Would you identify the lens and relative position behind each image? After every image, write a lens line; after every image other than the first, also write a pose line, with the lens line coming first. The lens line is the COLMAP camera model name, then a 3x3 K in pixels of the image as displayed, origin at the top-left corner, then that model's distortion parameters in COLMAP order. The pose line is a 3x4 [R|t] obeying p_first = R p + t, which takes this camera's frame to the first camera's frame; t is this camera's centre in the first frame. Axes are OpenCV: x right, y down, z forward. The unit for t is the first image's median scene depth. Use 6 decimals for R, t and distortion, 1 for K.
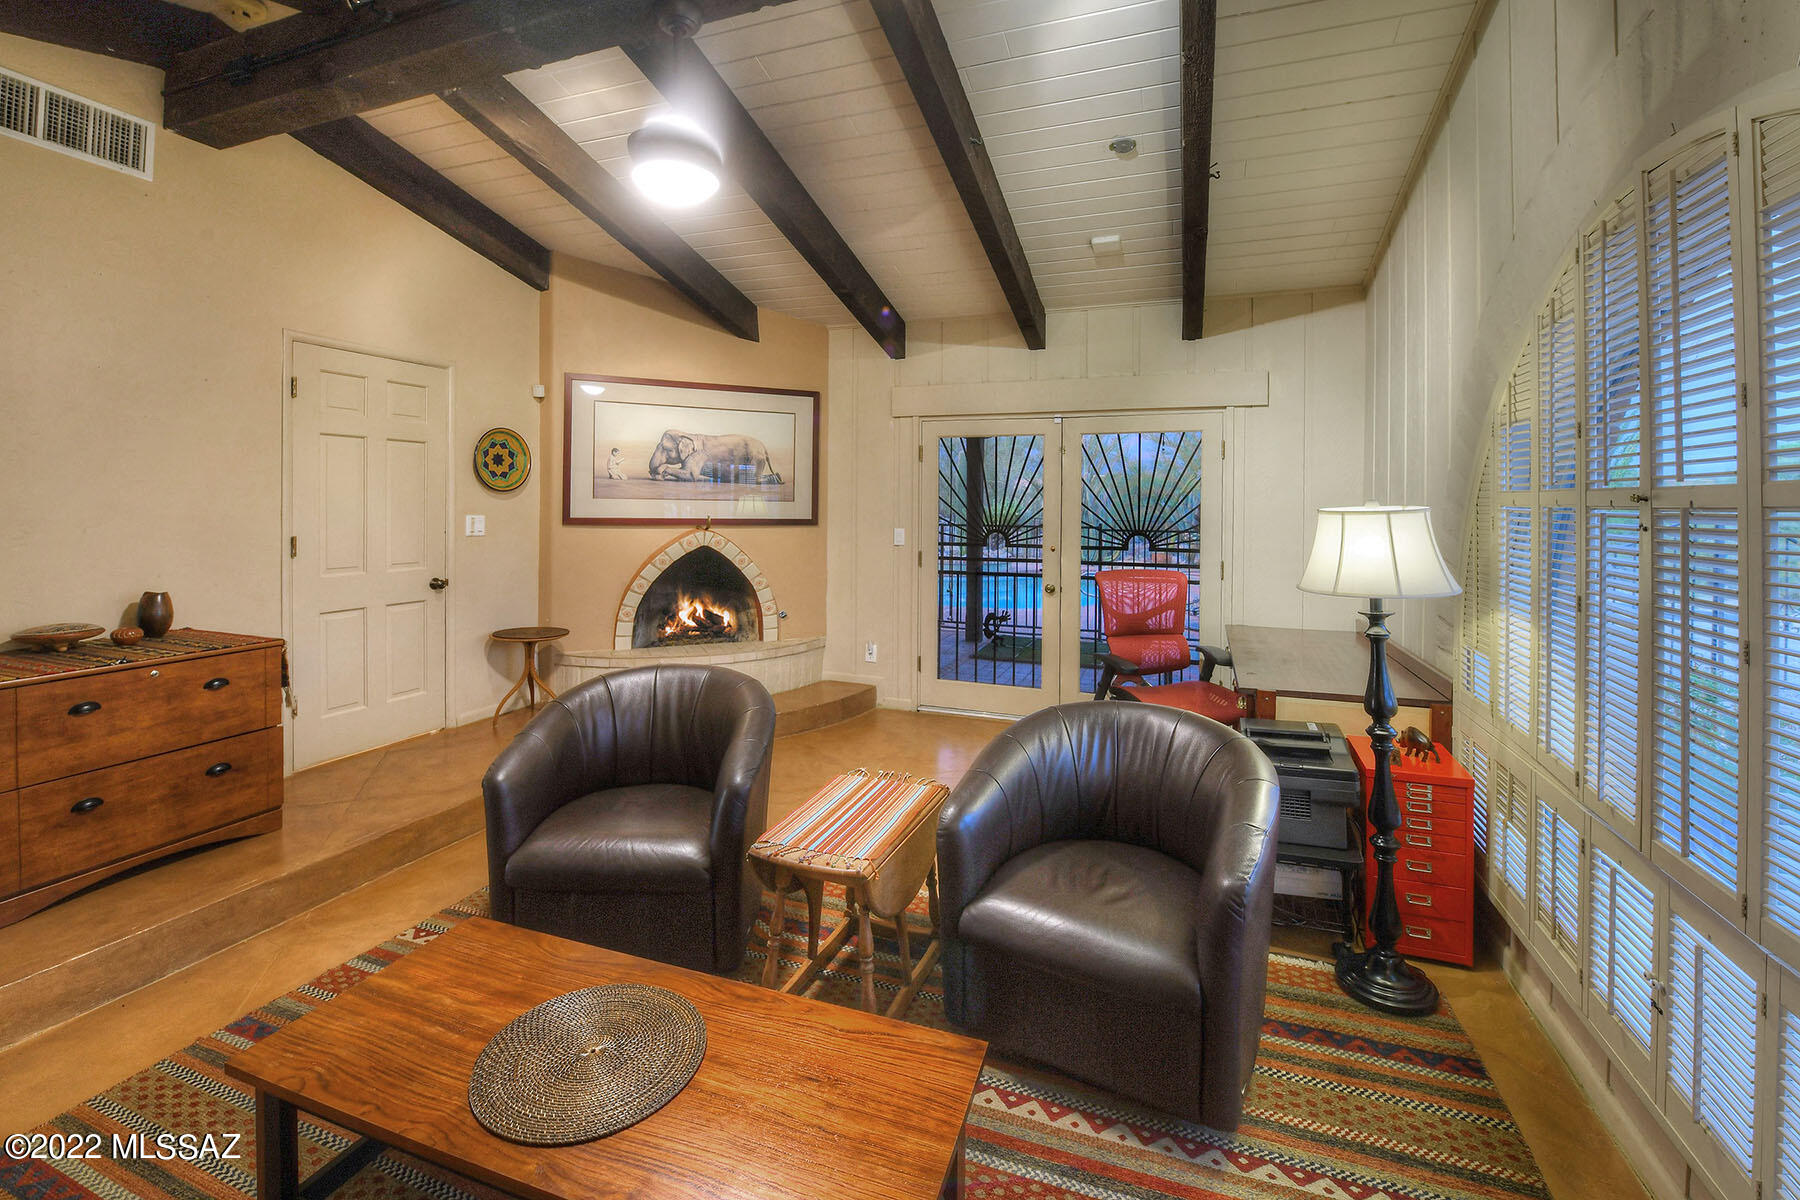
lens RADIAL K [[760.7, 0, 897.7], [0, 760.7, 501.9], [0, 0, 1]] dist [-0.011730, -0.000684]
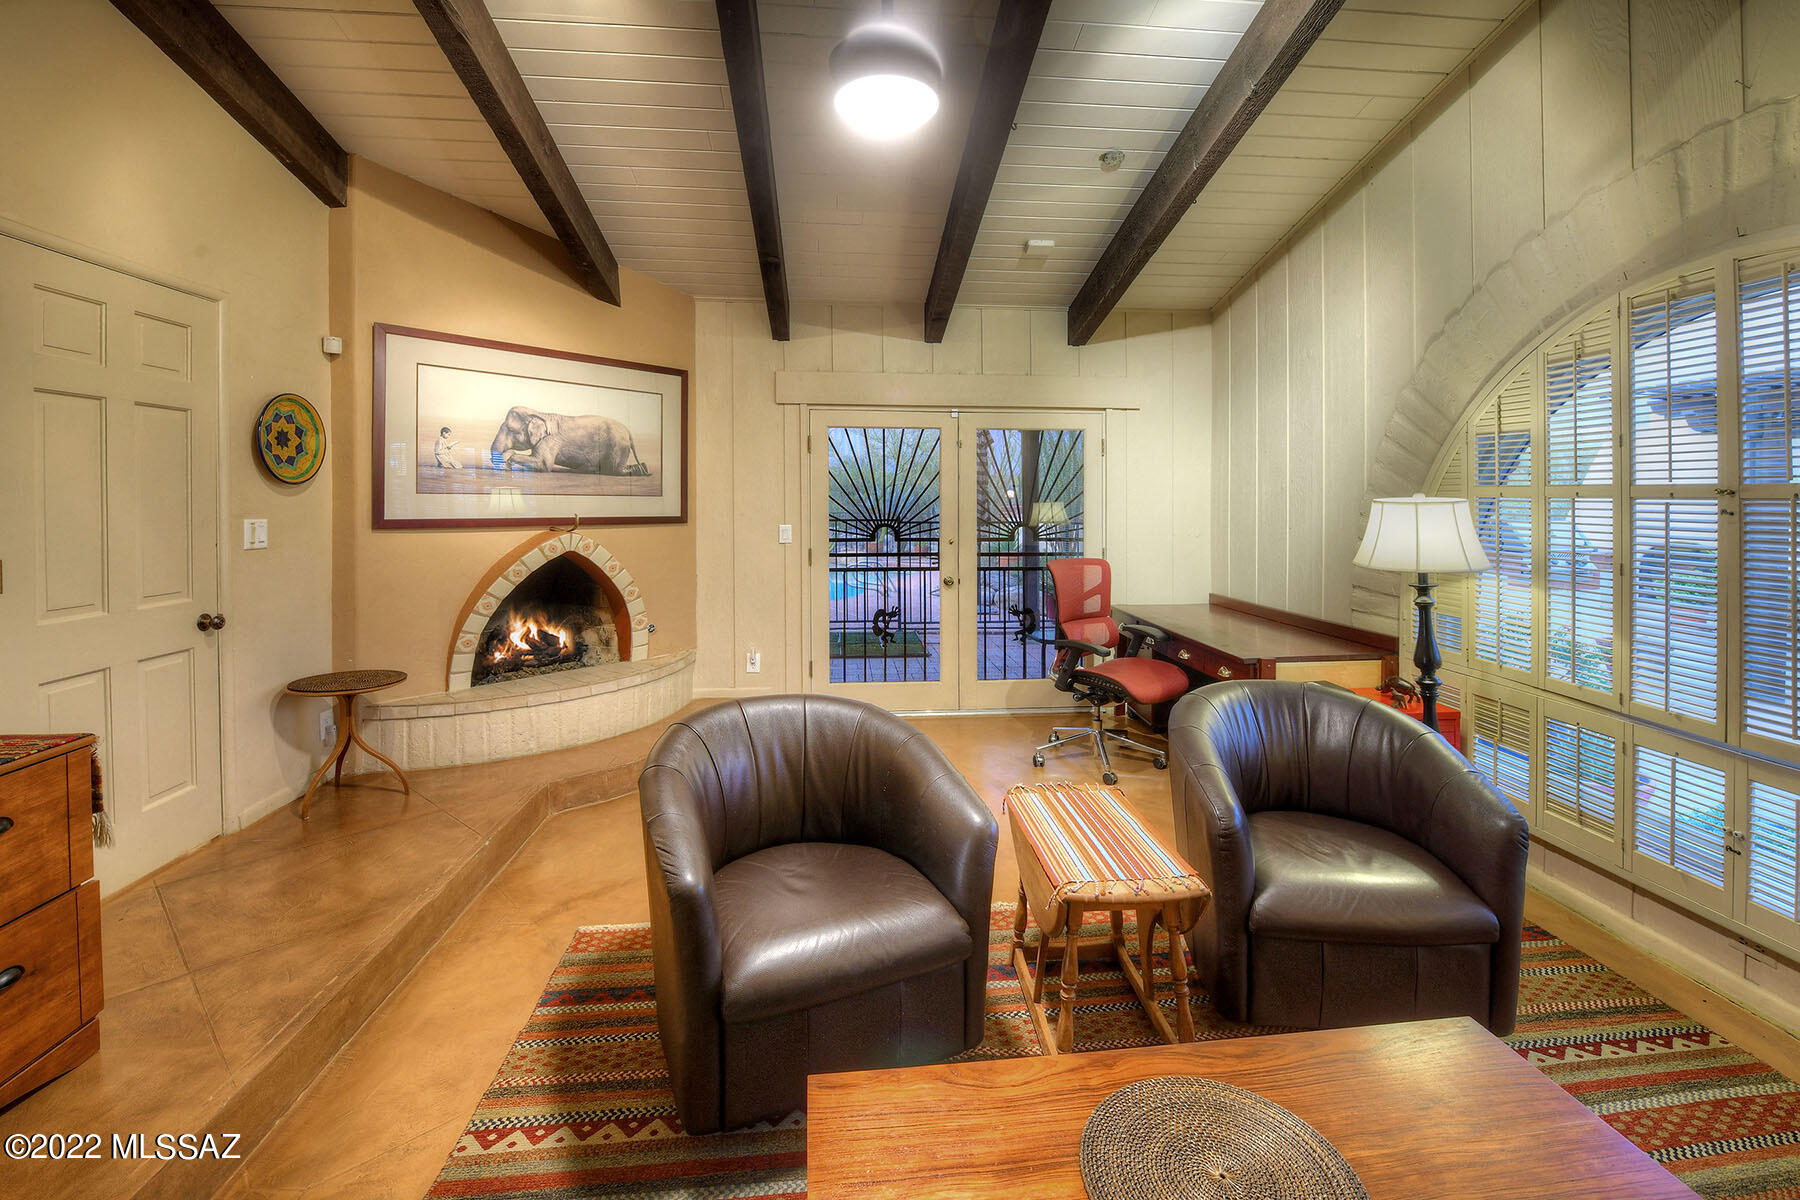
lens RADIAL K [[760.7, 0, 897.7], [0, 760.7, 501.9], [0, 0, 1]] dist [-0.011730, -0.000684]
pose [[0.902520, -0.008582, 0.430563, -0.296562], [0.004702, 0.999938, 0.010075, -0.001686], [-0.430623, -0.007068, 0.902504, 0.119483]]
